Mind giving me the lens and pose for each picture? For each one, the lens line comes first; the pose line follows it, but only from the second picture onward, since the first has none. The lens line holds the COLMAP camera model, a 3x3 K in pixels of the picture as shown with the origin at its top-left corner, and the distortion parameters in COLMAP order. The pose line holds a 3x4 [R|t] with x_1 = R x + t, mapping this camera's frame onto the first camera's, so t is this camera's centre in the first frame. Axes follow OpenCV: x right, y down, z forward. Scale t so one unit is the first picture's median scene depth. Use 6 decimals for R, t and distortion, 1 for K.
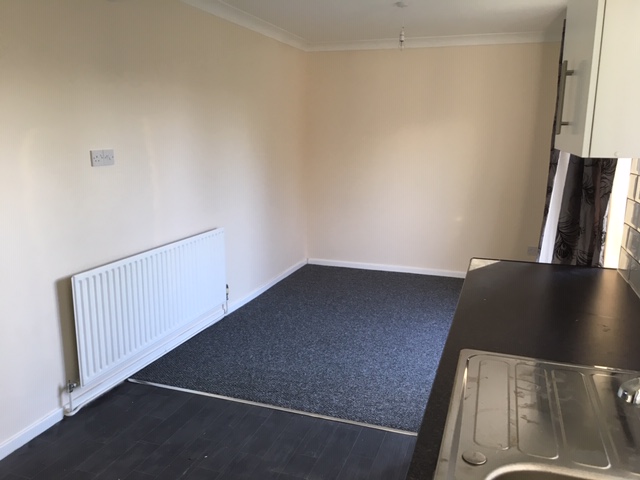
lens RADIAL K [[535.3, 0, 318.3], [0, 535.3, 244.0], [0, 0, 1]] dist [0.073302, -0.101555]
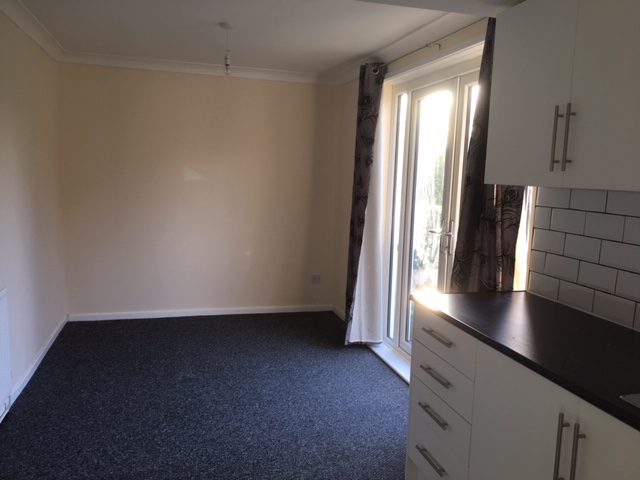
lens RADIAL K [[535.3, 0, 318.7], [0, 535.3, 243.3], [0, 0, 1]] dist [0.073302, -0.101555]
pose [[0.825985, -0.057823, 0.560718, -0.233613], [0.090456, 0.995430, -0.030597, -0.030880], [-0.556387, 0.075994, 0.827441, 0.170352]]
